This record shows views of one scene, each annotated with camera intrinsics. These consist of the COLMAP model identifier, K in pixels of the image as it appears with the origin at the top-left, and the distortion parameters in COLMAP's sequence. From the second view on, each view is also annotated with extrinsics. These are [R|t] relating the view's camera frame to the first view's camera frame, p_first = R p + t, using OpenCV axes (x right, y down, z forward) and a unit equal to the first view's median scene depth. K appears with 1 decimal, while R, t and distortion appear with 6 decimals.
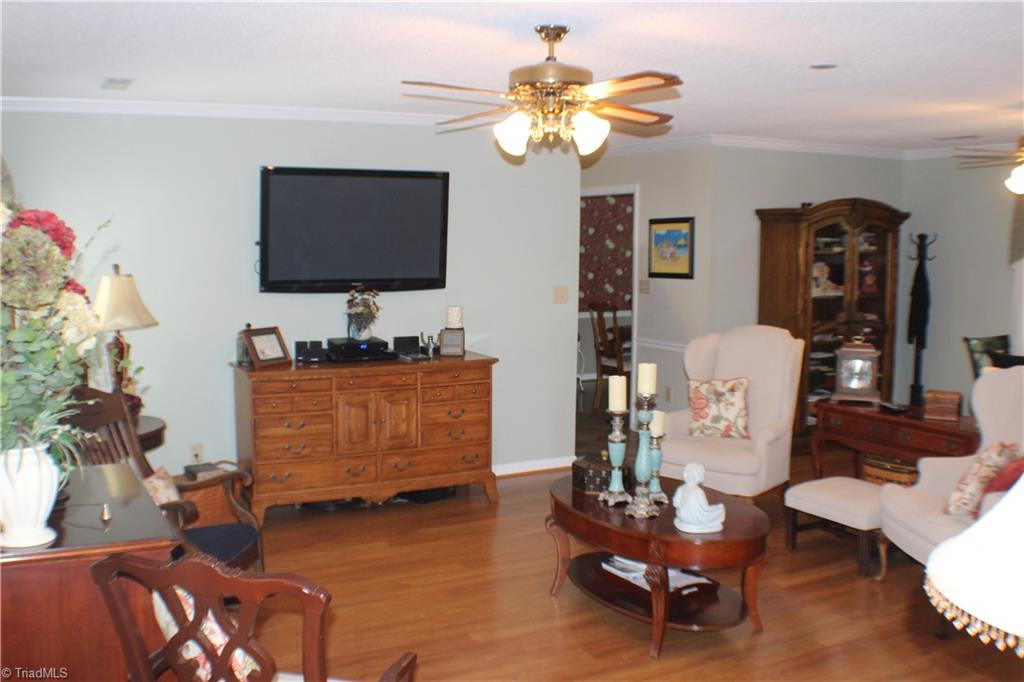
lens RADIAL K [[1000.0, 0, 498.4], [0, 1000.0, 343.0], [0, 0, 1]] dist [-0.166649, 0.029202]
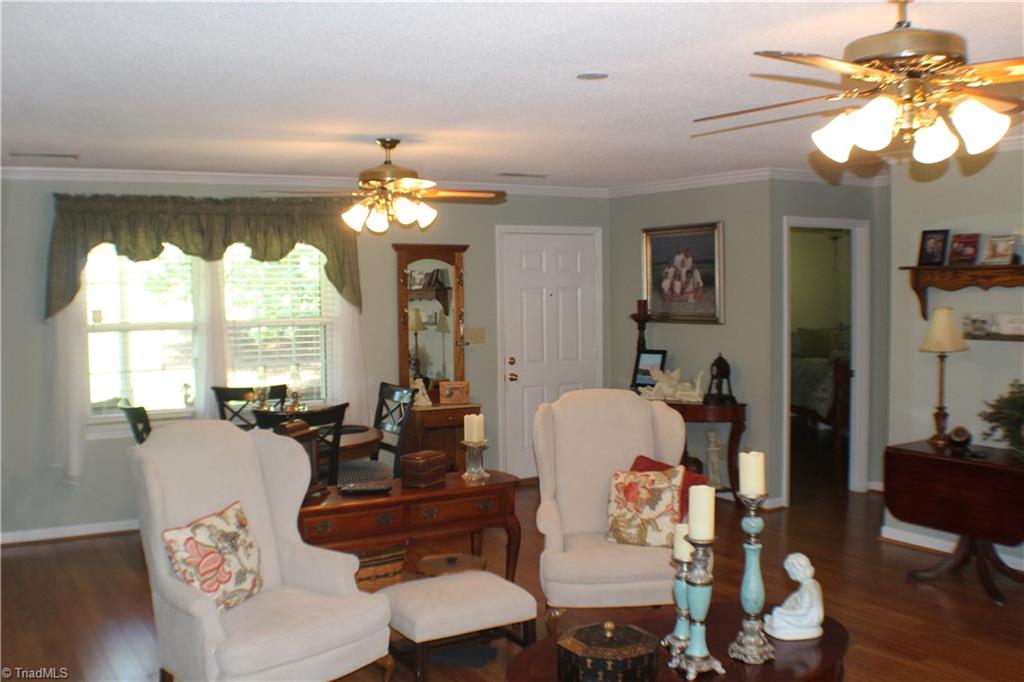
lens RADIAL K [[1000.0, 0, 498.4], [0, 1000.0, 343.0], [0, 0, 1]] dist [-0.166649, 0.029202]
pose [[-0.016641, -0.062243, 0.997922, -0.390250], [0.113832, 0.991453, 0.063738, -0.089987], [-0.993361, 0.114656, -0.009413, 0.830919]]
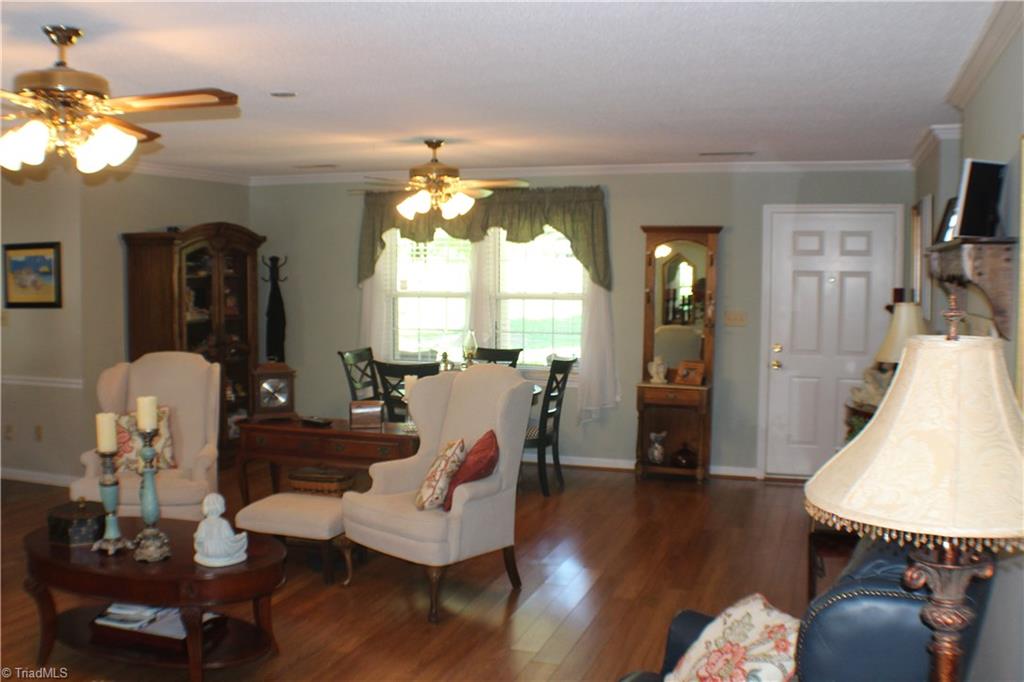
lens RADIAL K [[1000.0, 0, 498.4], [0, 1000.0, 343.0], [0, 0, 1]] dist [-0.166649, 0.029202]
pose [[0.736425, -0.052338, 0.674491, -0.159383], [0.069274, 0.997596, 0.001775, -0.006027], [-0.672963, 0.045417, 0.738281, 0.066172]]
